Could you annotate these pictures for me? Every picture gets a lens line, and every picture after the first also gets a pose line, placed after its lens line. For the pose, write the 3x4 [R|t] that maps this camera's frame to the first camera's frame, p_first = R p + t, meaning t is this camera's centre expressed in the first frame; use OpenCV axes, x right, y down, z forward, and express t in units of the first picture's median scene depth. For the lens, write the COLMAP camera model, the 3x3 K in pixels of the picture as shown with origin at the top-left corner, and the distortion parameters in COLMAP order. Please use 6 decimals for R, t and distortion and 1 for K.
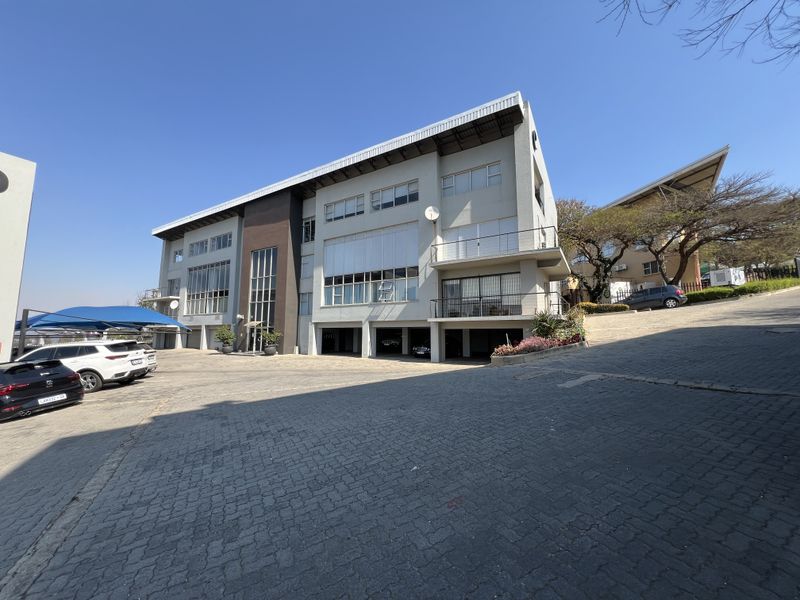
lens RADIAL K [[319.9, 0, 393.5], [0, 319.9, 301.7], [0, 0, 1]] dist [0.001624, -0.000284]
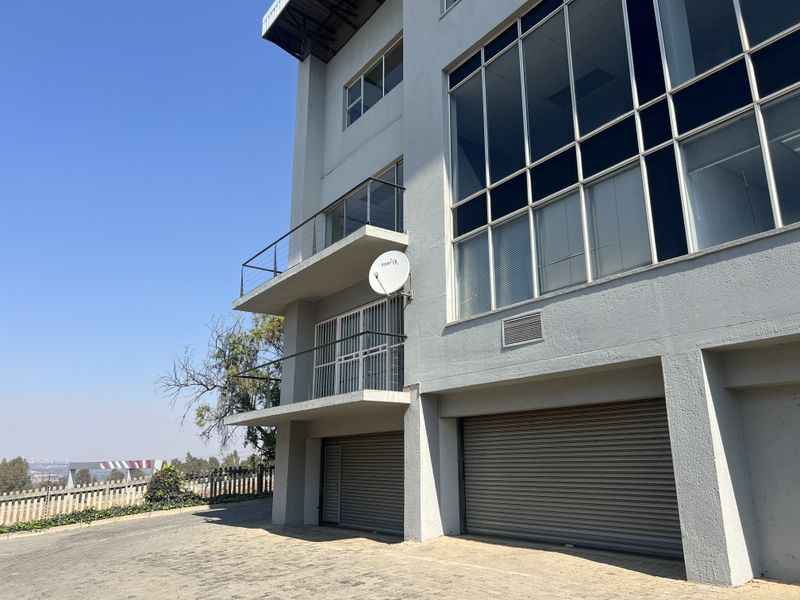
lens RADIAL K [[599.5, 0, 401.4], [0, 599.5, 298.9], [0, 0, 1]] dist [0.035299, -0.003136]
pose [[0.930981, -0.111272, -0.347697, -0.833800], [0.050108, 0.982351, -0.180212, 0.119691], [0.361613, 0.150352, 0.920125, 1.038250]]
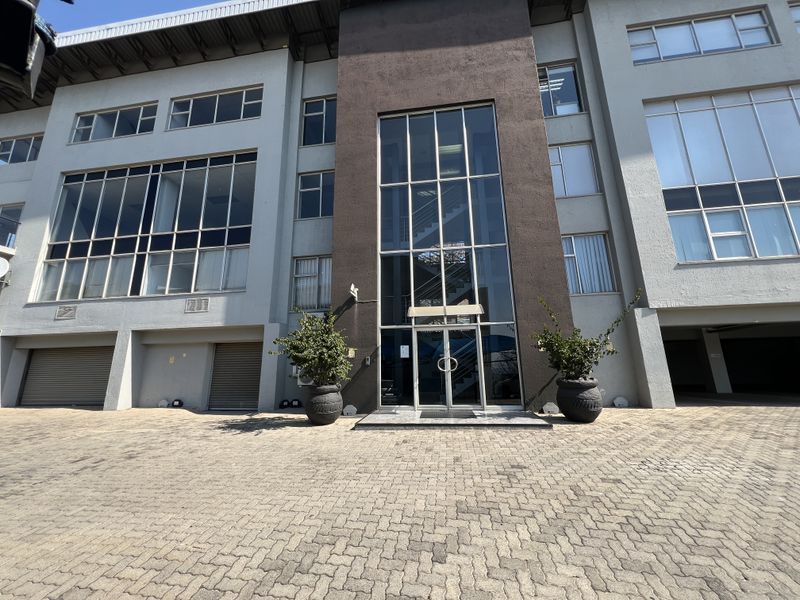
lens RADIAL K [[319.9, 0, 401.0], [0, 319.9, 303.6], [0, 0, 1]] dist [0.001624, -0.000284]
pose [[0.916006, 0.065905, 0.395714, -0.641660], [-0.018086, 0.992194, -0.123382, 0.109513], [-0.400757, 0.105862, 0.910048, 0.812653]]
